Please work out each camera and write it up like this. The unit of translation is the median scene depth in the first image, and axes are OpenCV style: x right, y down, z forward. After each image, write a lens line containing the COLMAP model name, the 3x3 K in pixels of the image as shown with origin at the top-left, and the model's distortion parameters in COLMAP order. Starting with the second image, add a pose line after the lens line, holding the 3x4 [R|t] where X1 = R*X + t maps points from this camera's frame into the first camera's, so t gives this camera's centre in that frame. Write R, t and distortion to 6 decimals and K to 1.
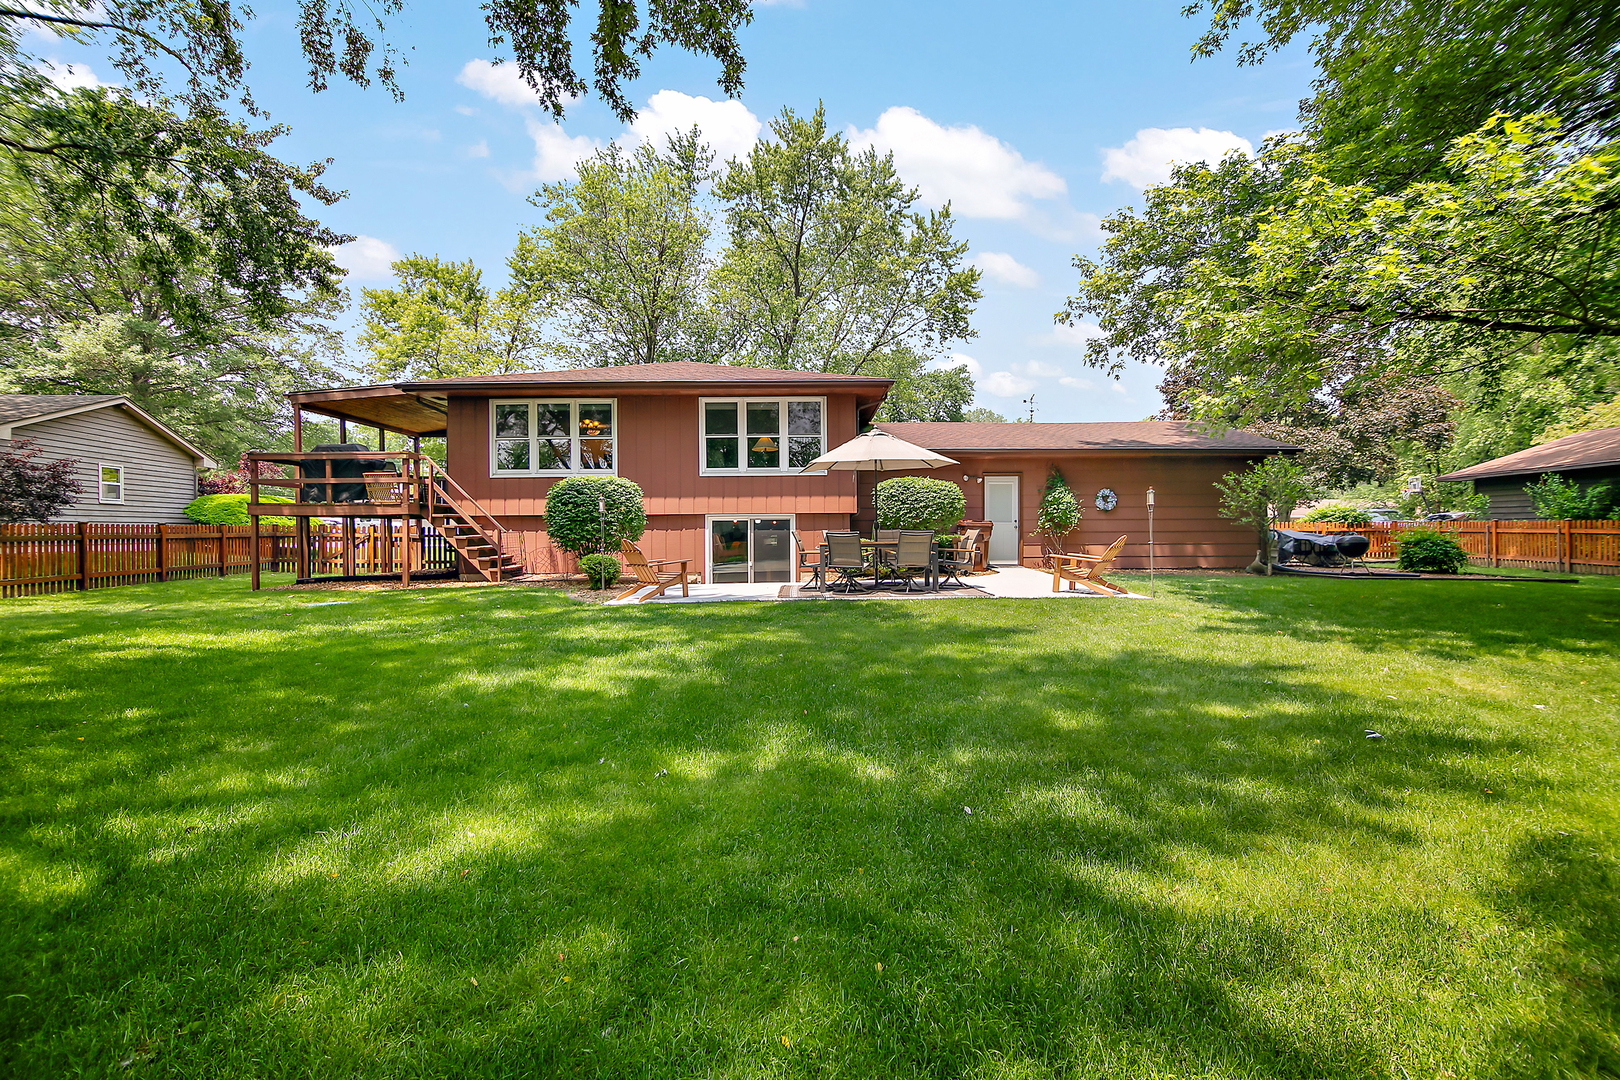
lens RADIAL K [[737.0, 0, 791.3], [0, 737.0, 523.6], [0, 0, 1]] dist [0.000632, -0.009697]
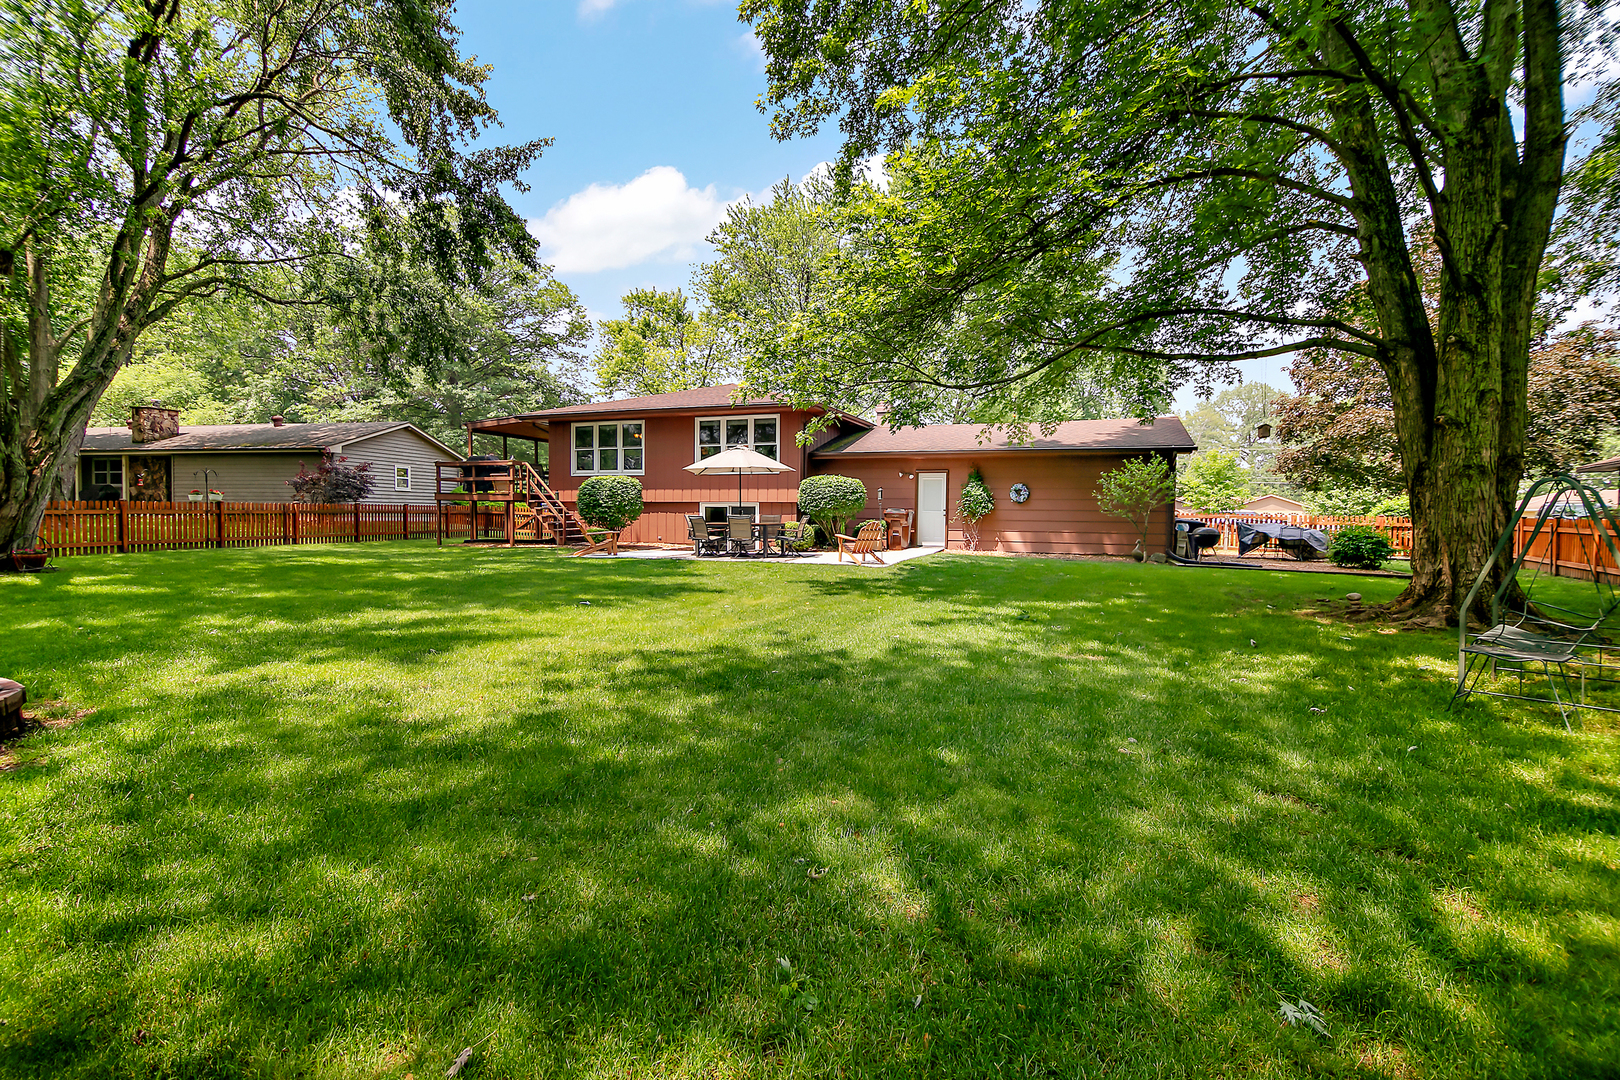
lens RADIAL K [[737.0, 0, 791.3], [0, 737.0, 523.6], [0, 0, 1]] dist [0.000632, -0.009697]
pose [[0.932775, 0.021228, -0.359834, 0.541230], [-0.013350, 0.999614, 0.024365, -0.007964], [0.360212, -0.017923, 0.932698, -0.226060]]
